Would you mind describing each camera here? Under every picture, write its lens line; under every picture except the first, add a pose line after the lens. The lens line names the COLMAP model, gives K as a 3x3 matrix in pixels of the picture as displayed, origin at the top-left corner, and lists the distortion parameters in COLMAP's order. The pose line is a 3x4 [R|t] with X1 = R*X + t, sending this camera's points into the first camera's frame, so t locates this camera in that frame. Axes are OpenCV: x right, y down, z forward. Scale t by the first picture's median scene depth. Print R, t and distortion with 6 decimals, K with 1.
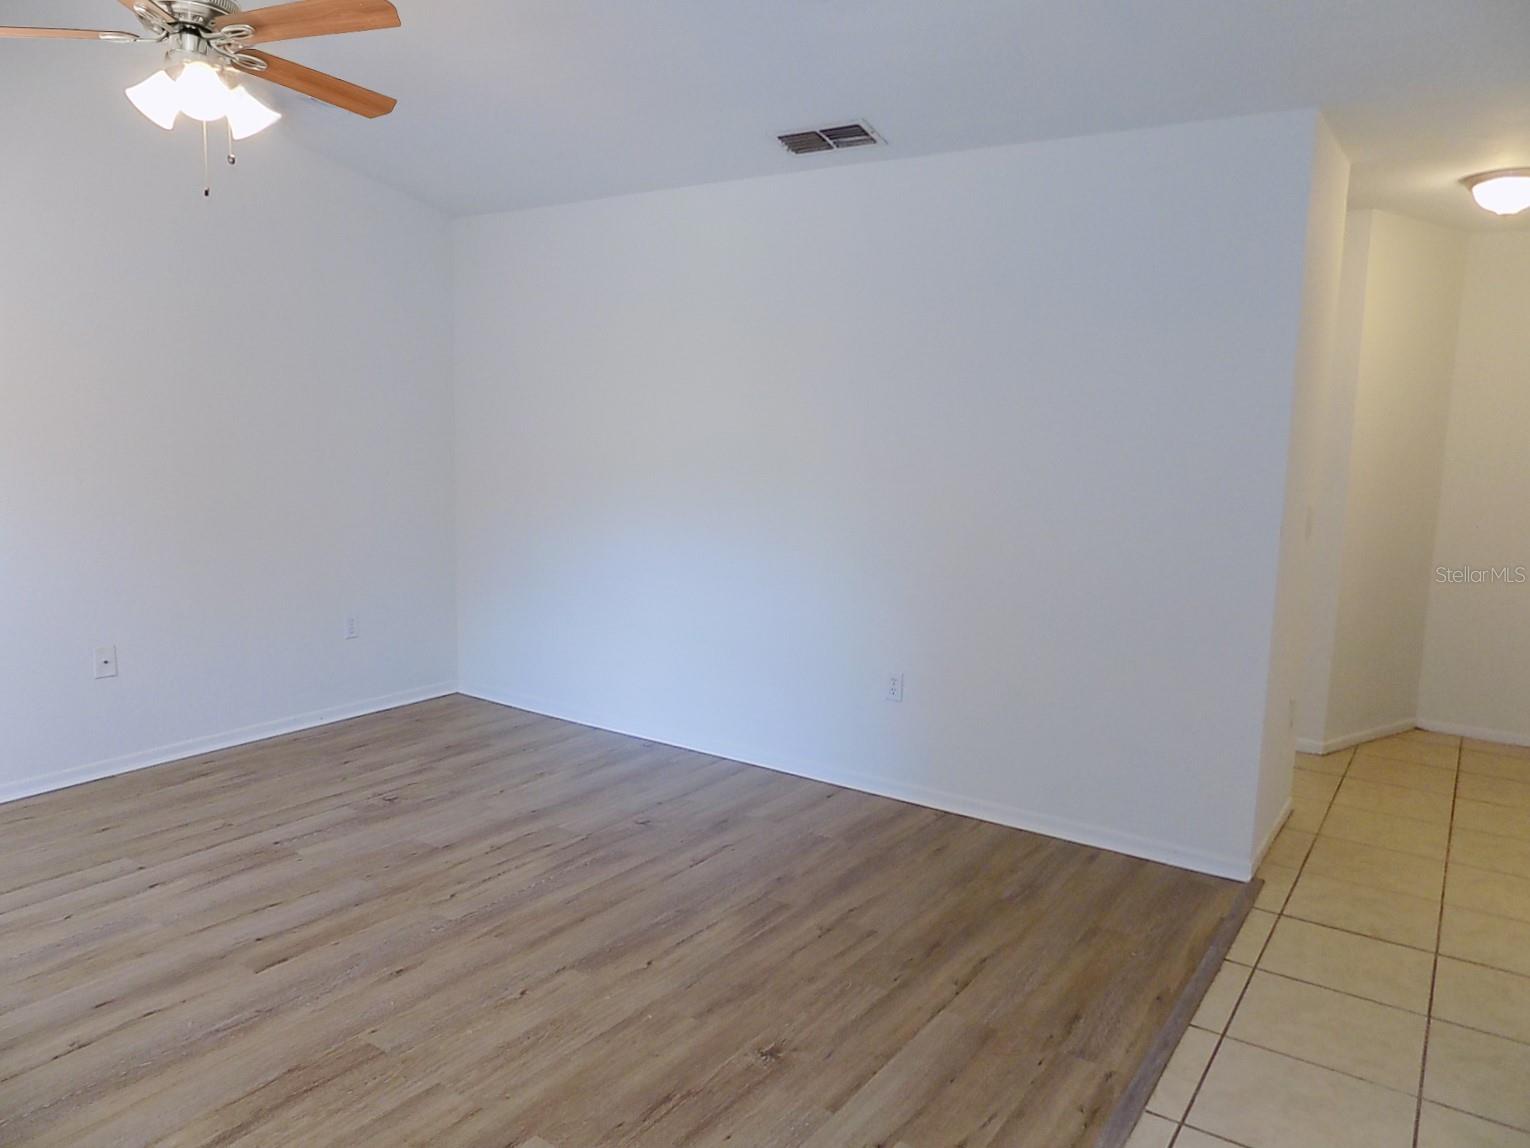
lens RADIAL K [[1080.8, 0, 765.0], [0, 1080.8, 574.0], [0, 0, 1]] dist [-0.133679, 0.122988]
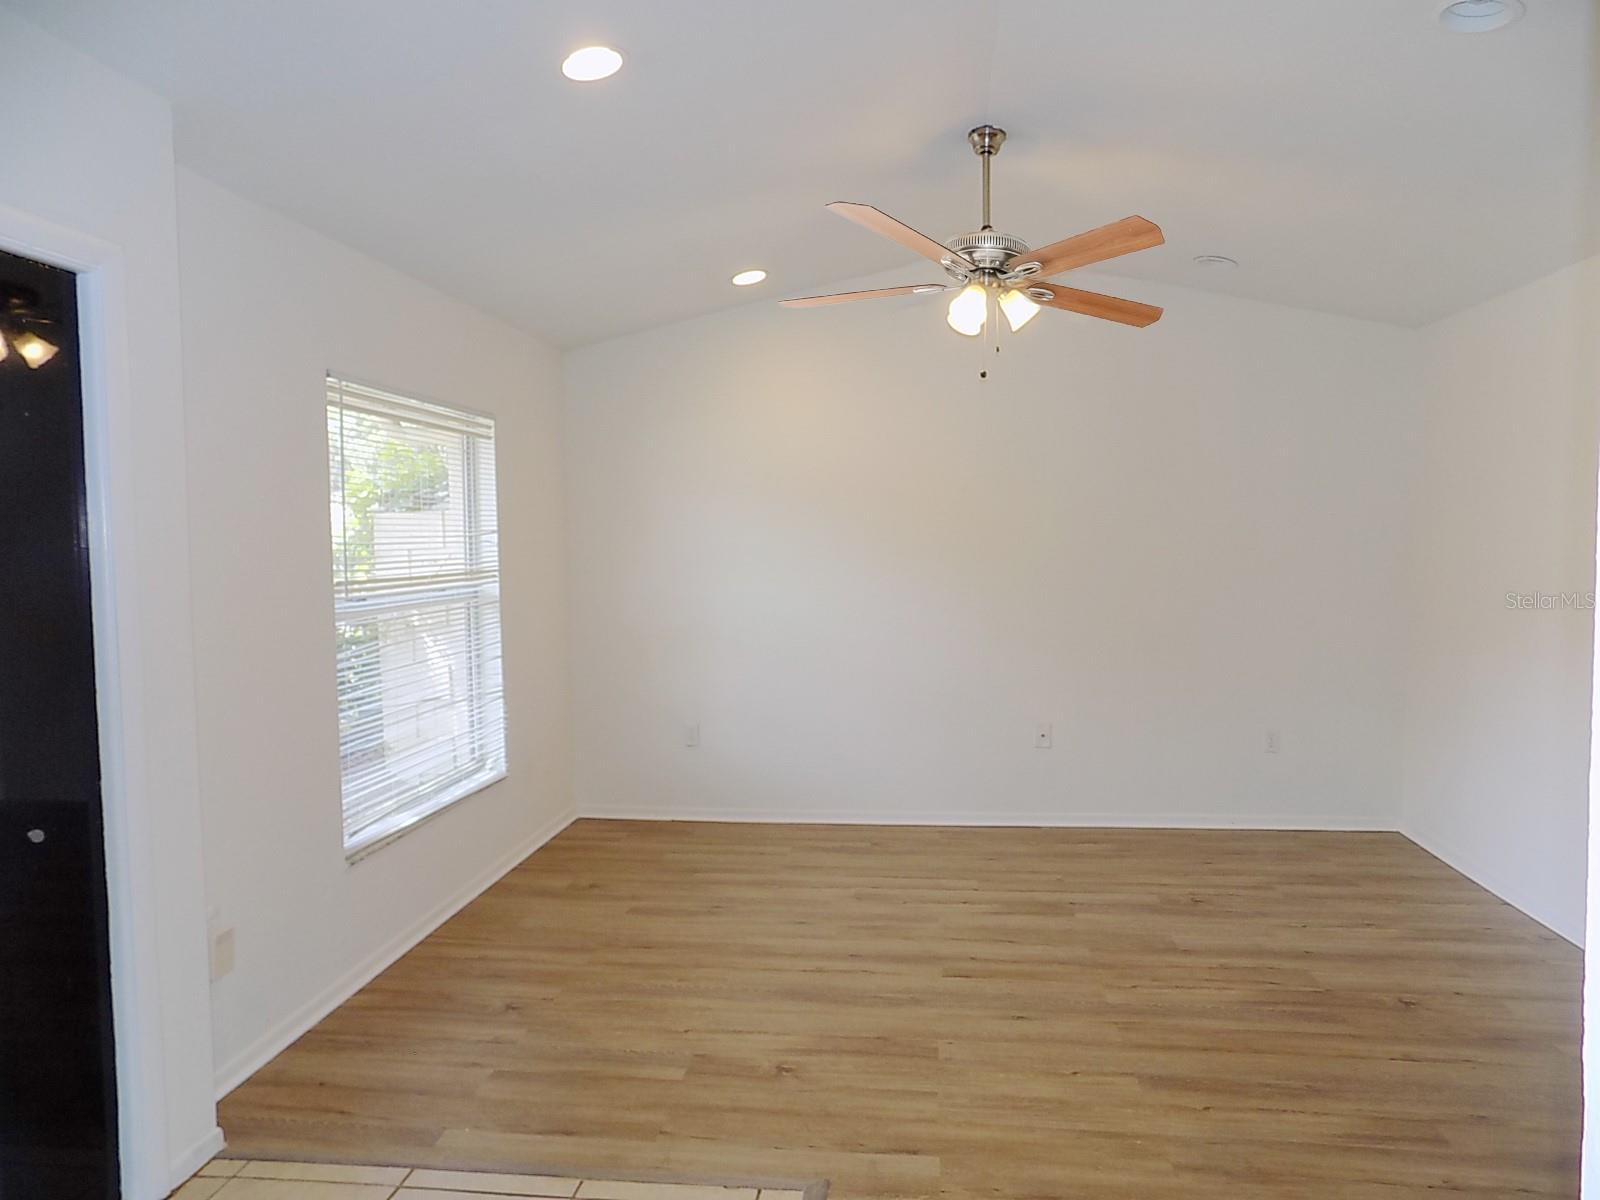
lens RADIAL K [[1049.2, 0, 800.0], [0, 1049.2, 600.0], [0, 0, 1]] dist [-0.001400, 0.000856]
pose [[0.470983, 0.029561, -0.881647, 0.468697], [-0.101859, 0.994576, -0.021066, -0.030623], [0.876242, 0.099726, 0.471439, 0.155678]]
